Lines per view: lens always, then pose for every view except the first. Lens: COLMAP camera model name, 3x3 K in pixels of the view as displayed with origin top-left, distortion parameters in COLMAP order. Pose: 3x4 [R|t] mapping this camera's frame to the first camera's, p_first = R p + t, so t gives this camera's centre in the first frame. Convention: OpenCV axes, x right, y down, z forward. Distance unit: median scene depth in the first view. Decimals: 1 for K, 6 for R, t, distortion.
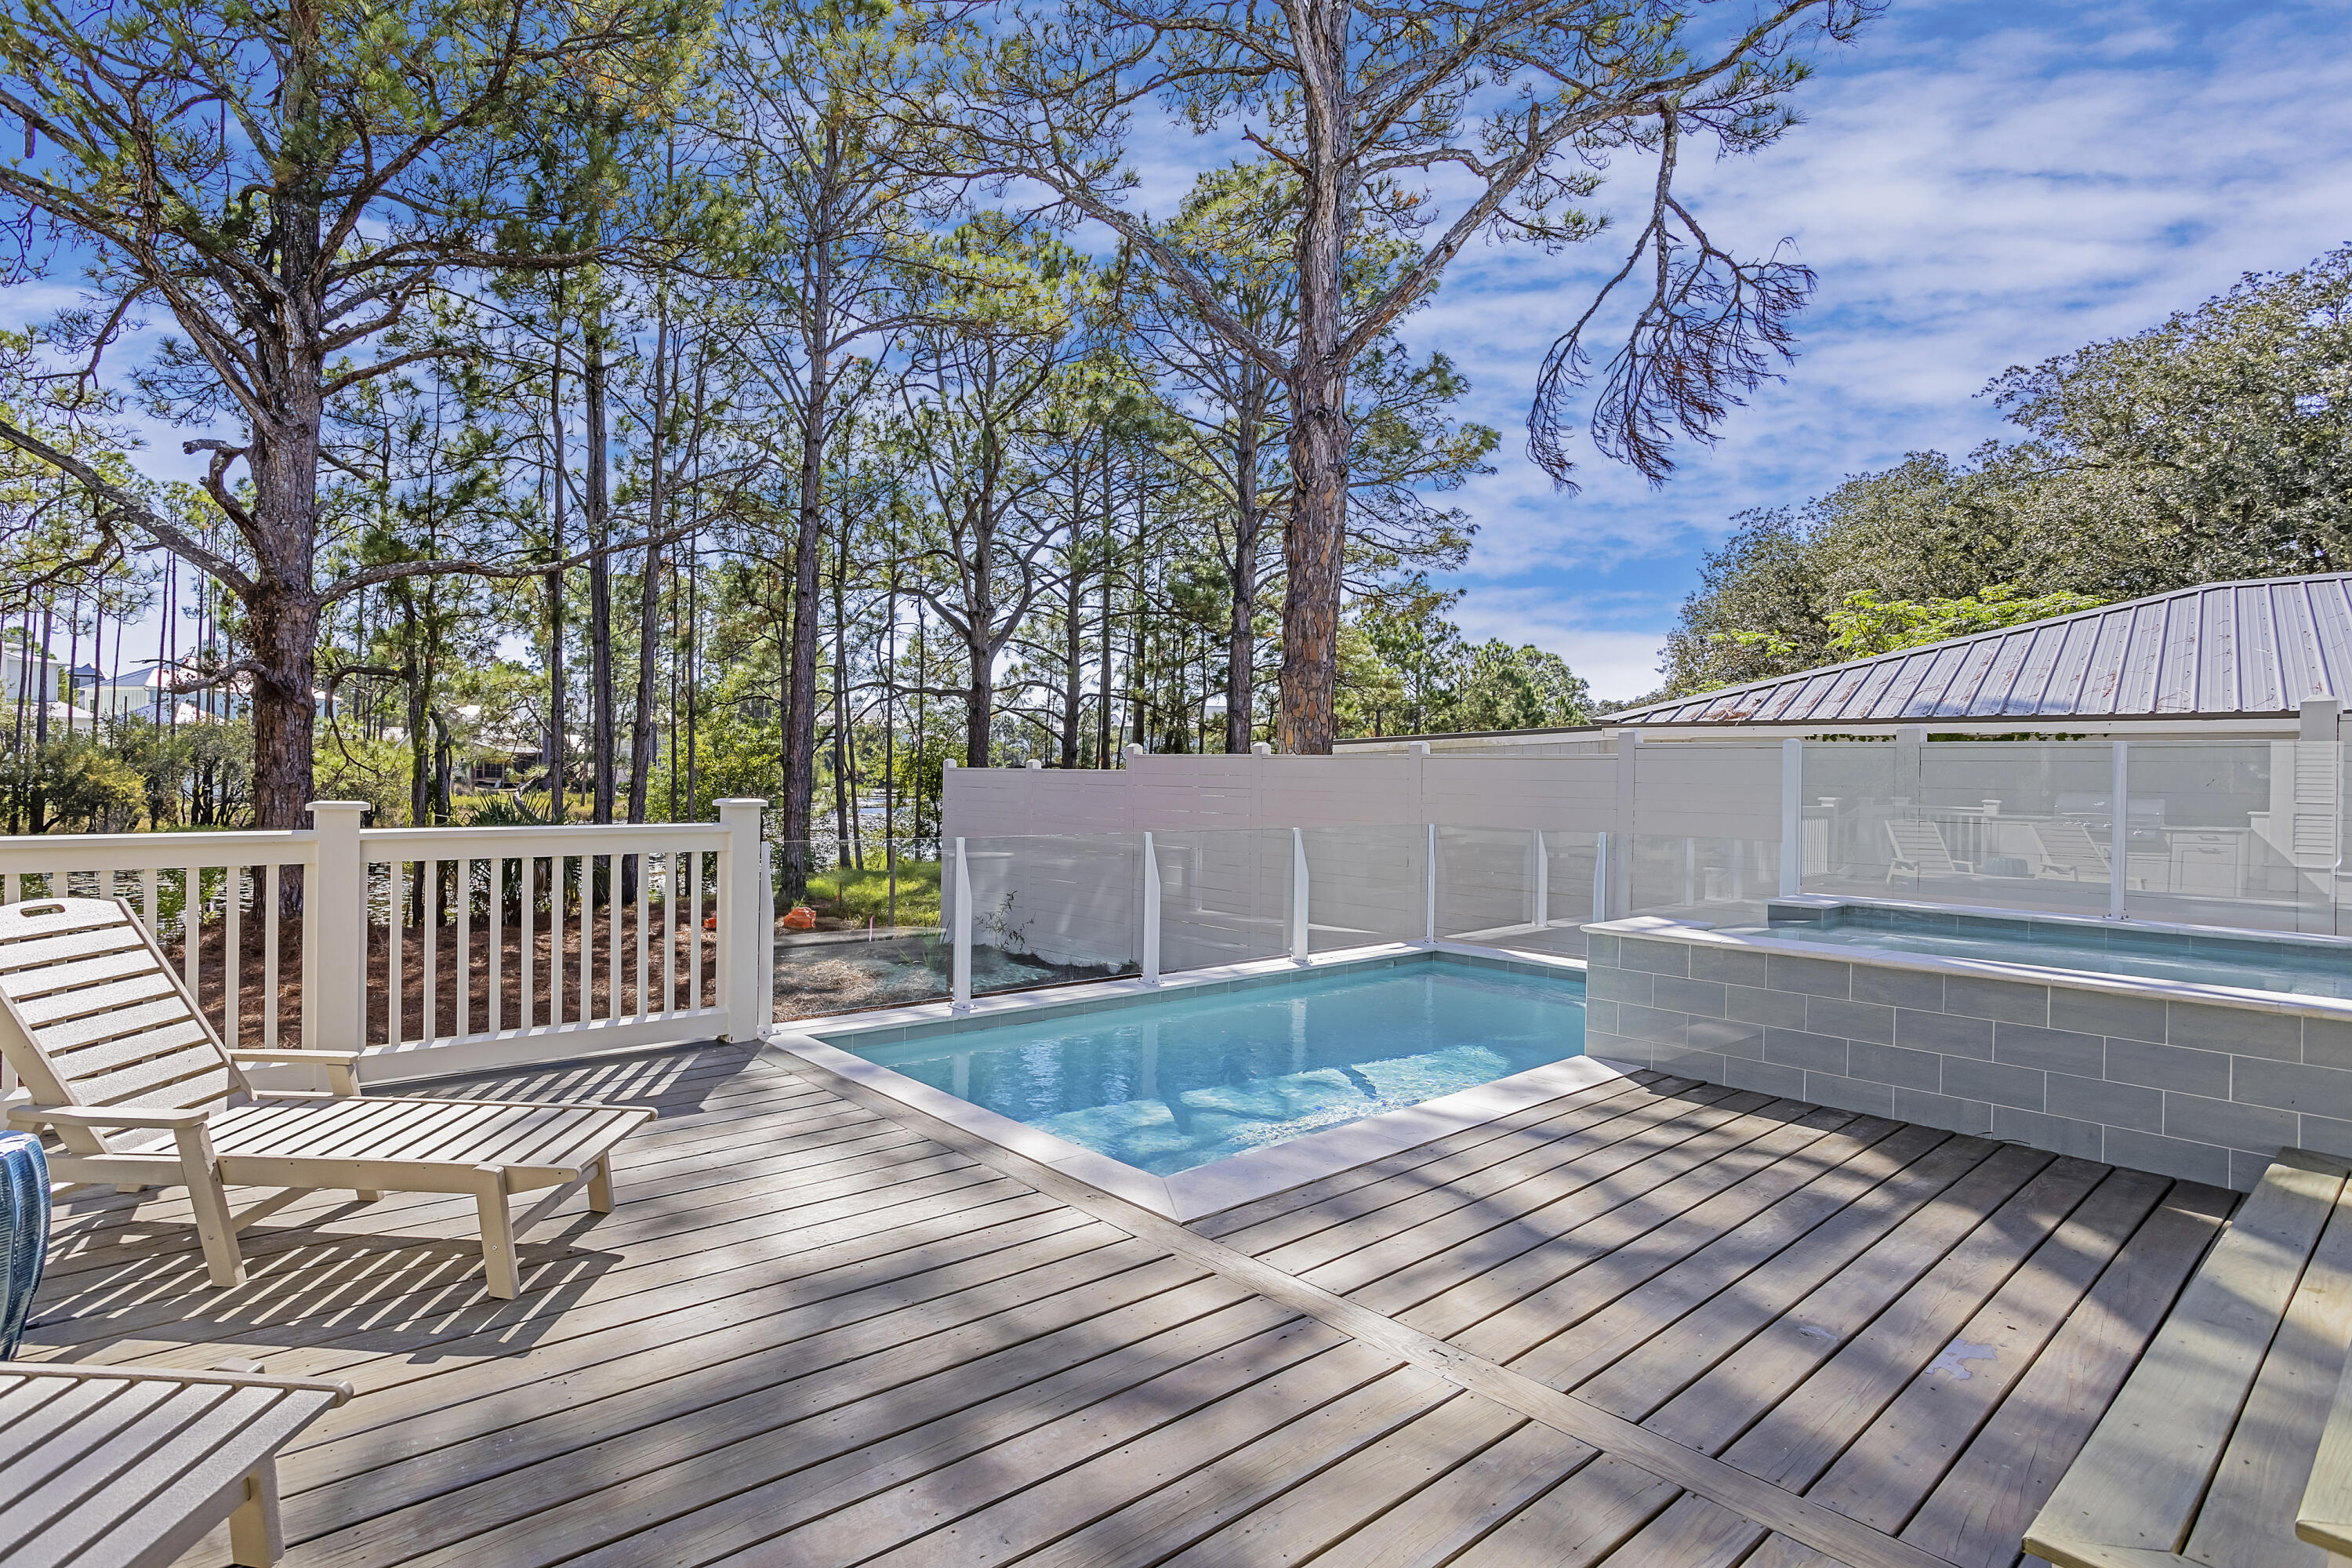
lens RADIAL K [[1195.2, 0, 1057.8], [0, 1195.2, 770.6], [0, 0, 1]] dist [-0.016843, 0.013076]
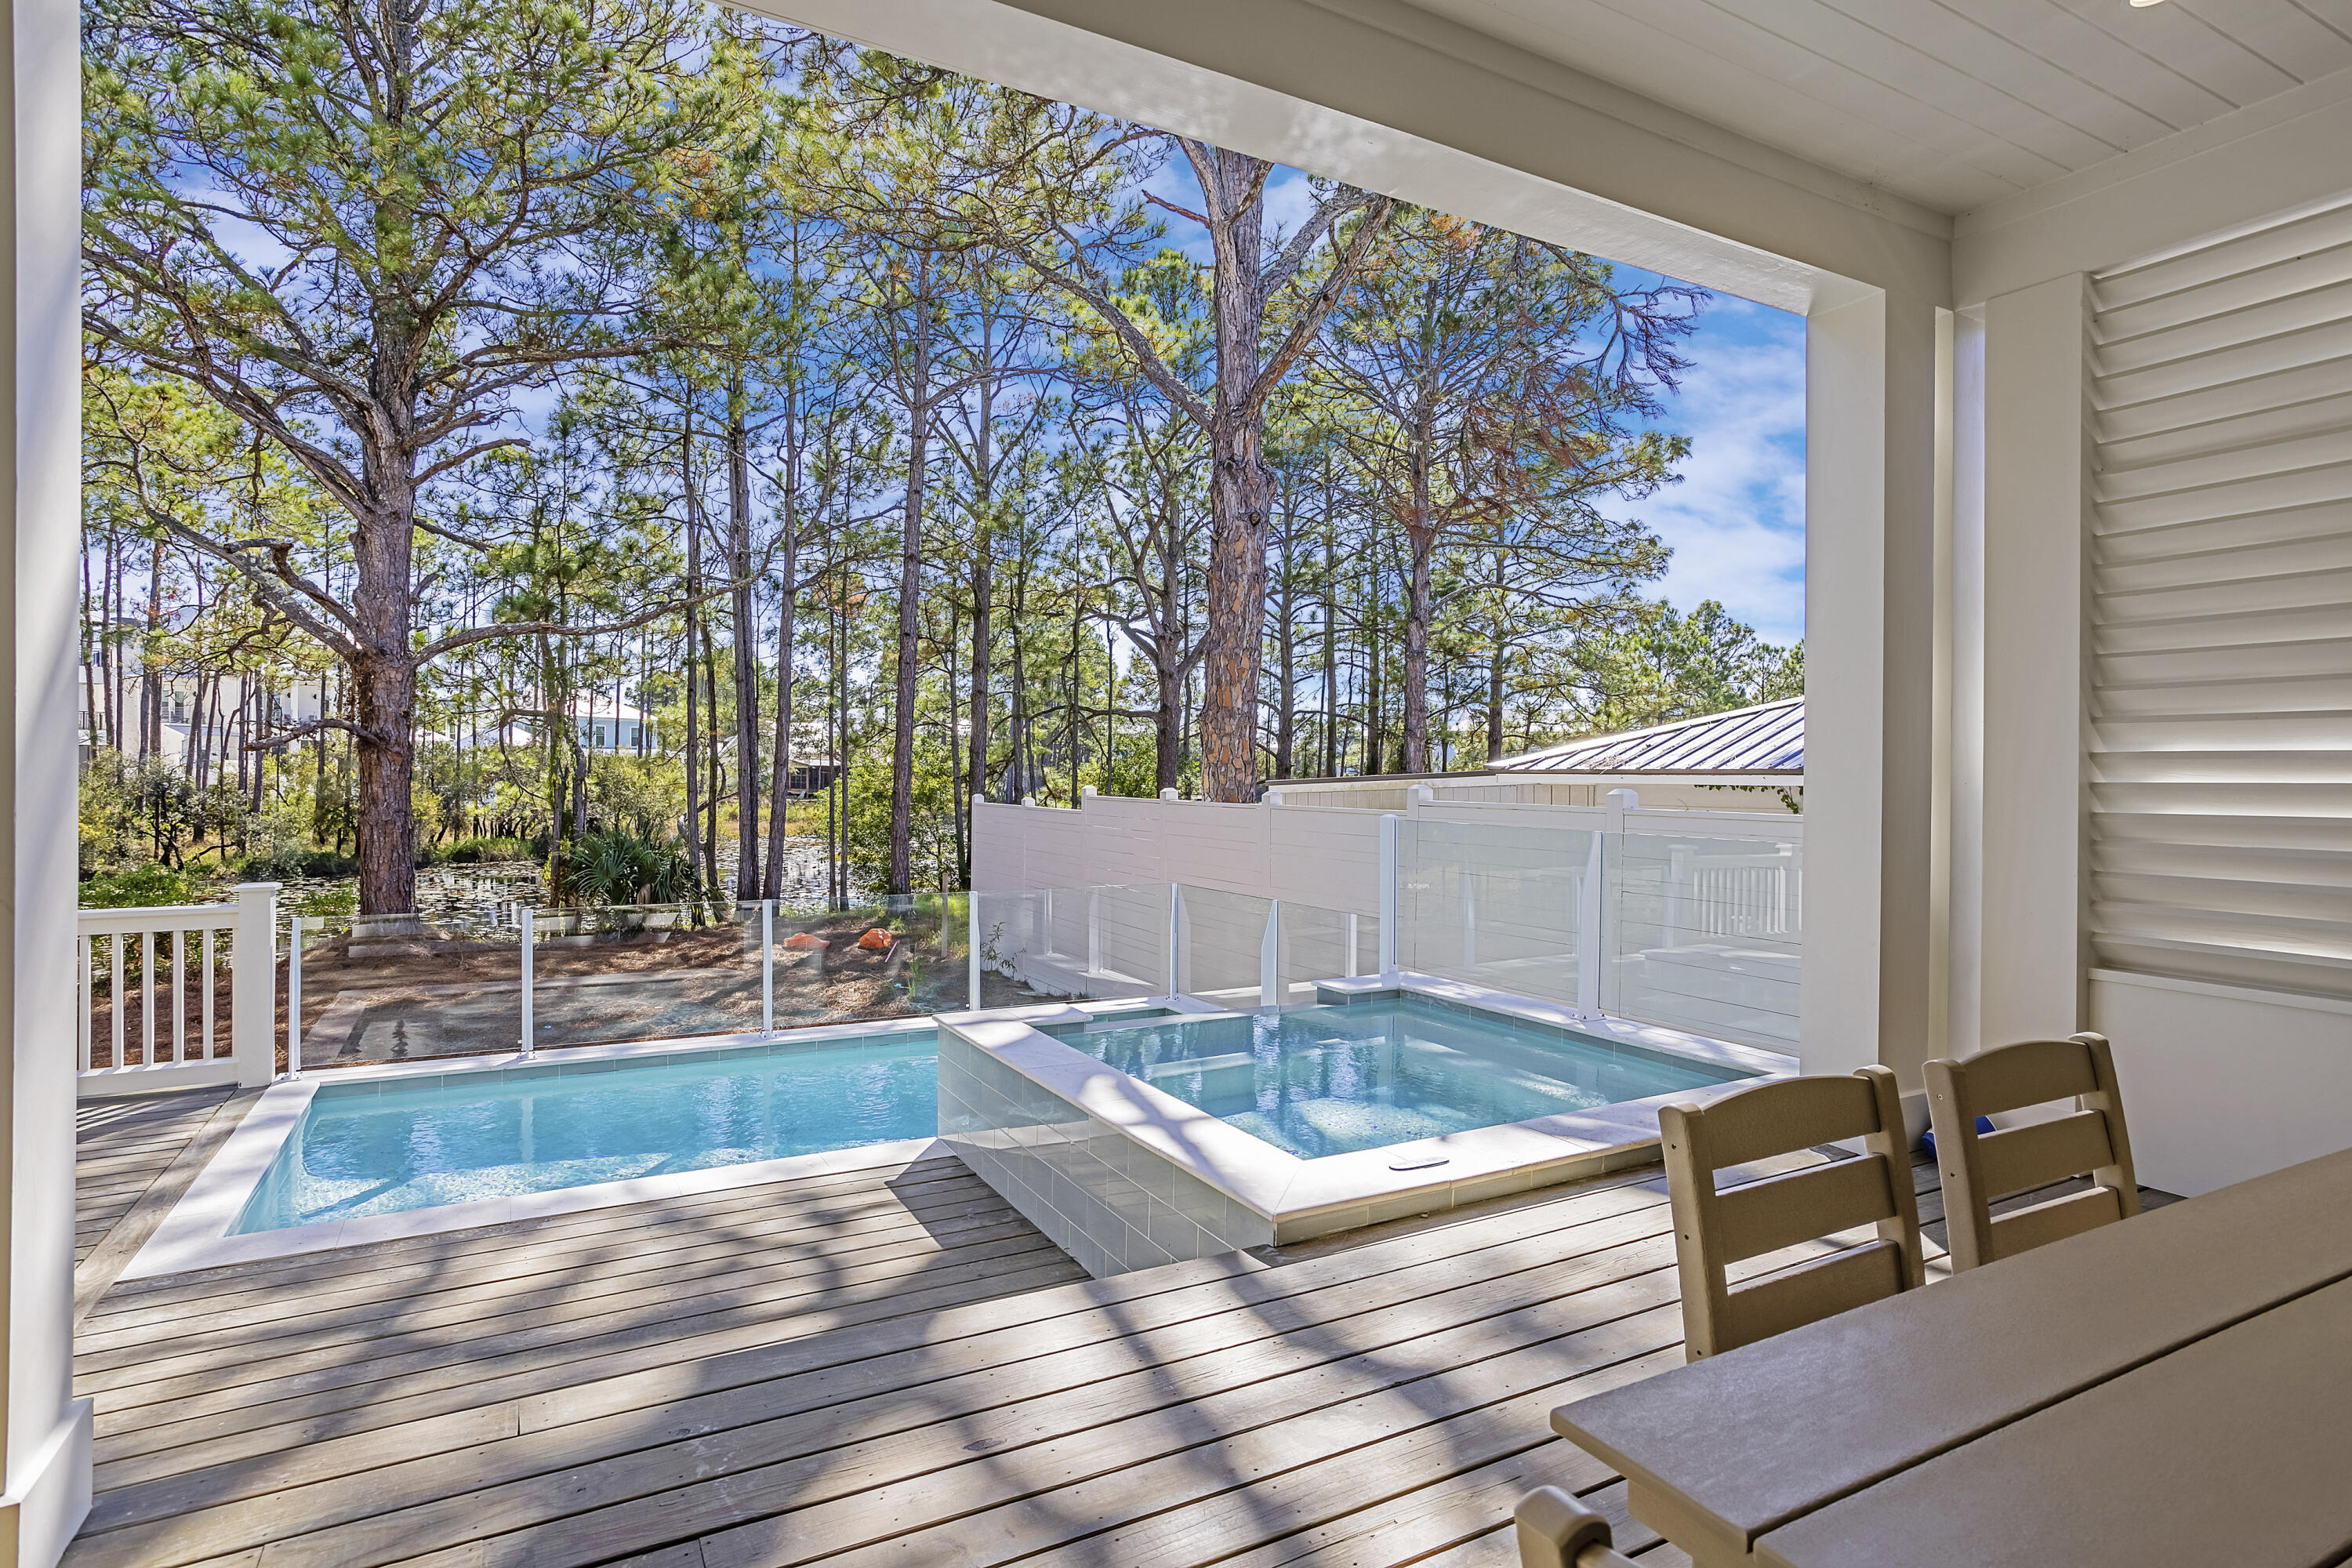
lens RADIAL K [[1165.6, 0, 1185.3], [0, 1165.6, 763.1], [0, 0, 1]] dist [-0.012085, 0.004040]
pose [[0.987065, -0.006294, -0.160194, 0.356811], [0.004600, 0.999930, -0.010943, -0.033248], [0.160252, 0.010065, 0.987025, 0.005446]]
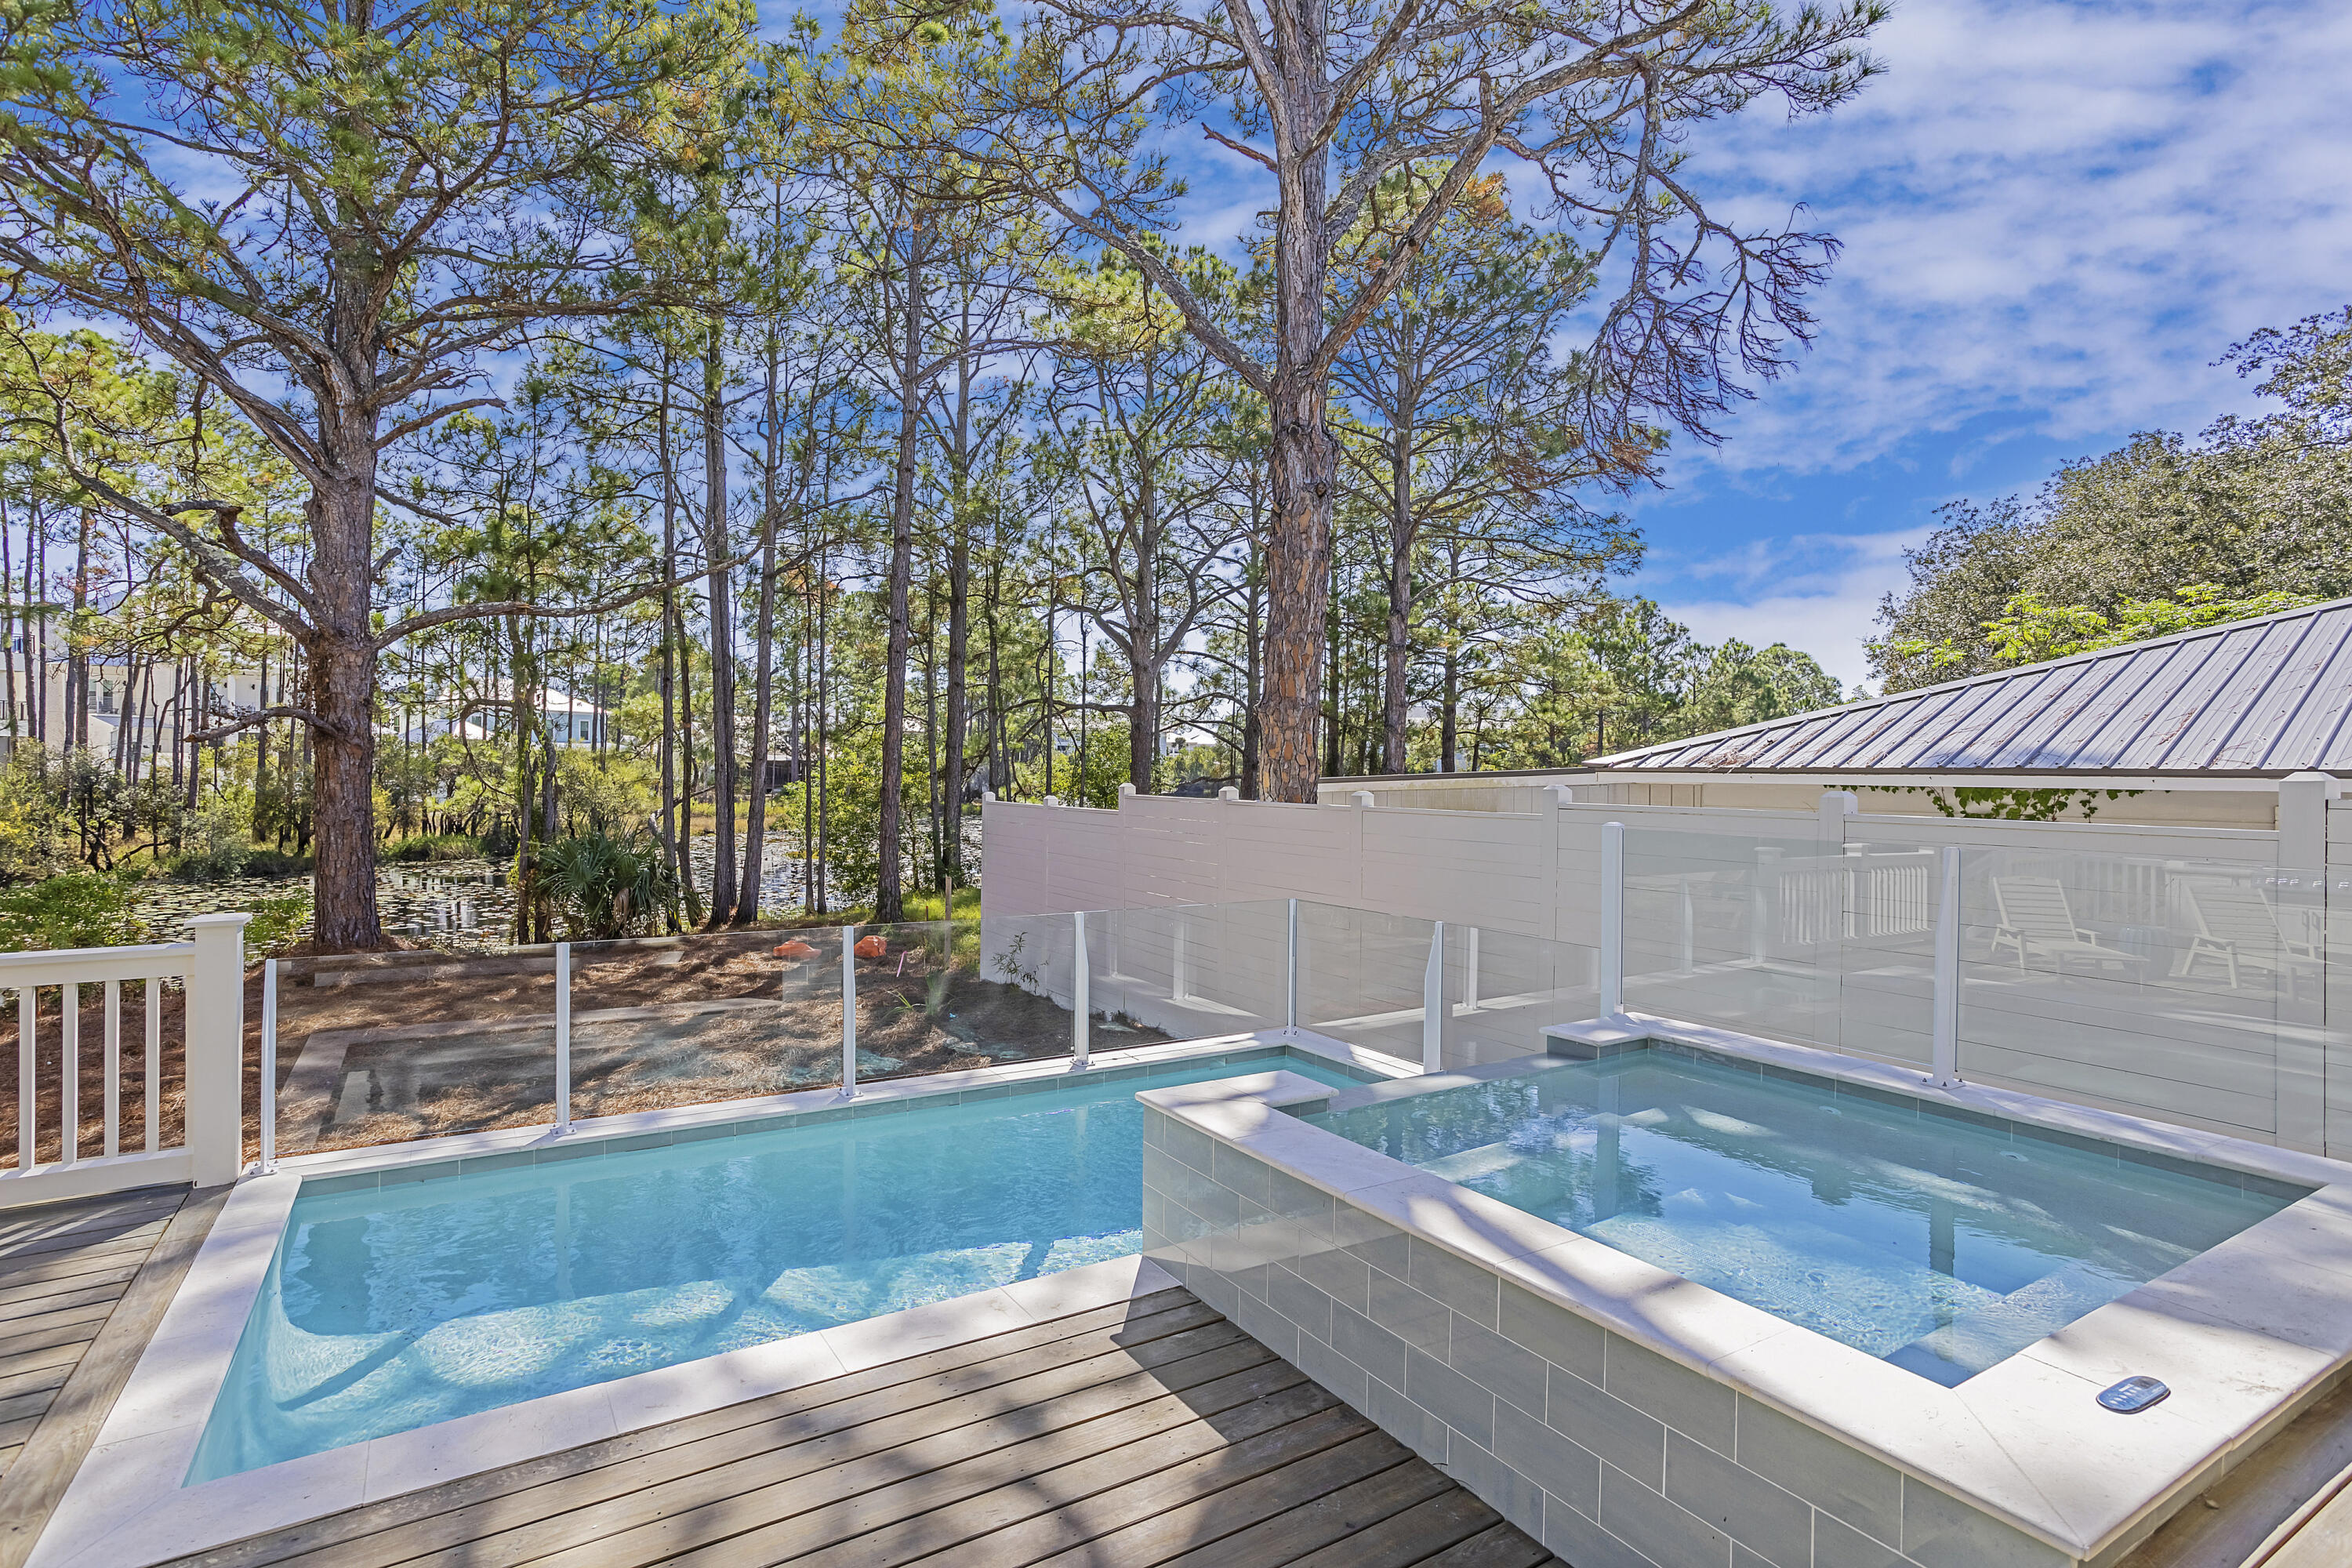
lens RADIAL K [[1165.6, 0, 1162.5], [0, 1165.6, 760.7], [0, 0, 1]] dist [-0.012085, 0.004040]
pose [[0.990682, -0.003781, -0.136145, 0.240482], [0.002623, 0.999959, -0.008687, -0.035433], [0.136172, 0.008249, 0.990651, 0.099234]]
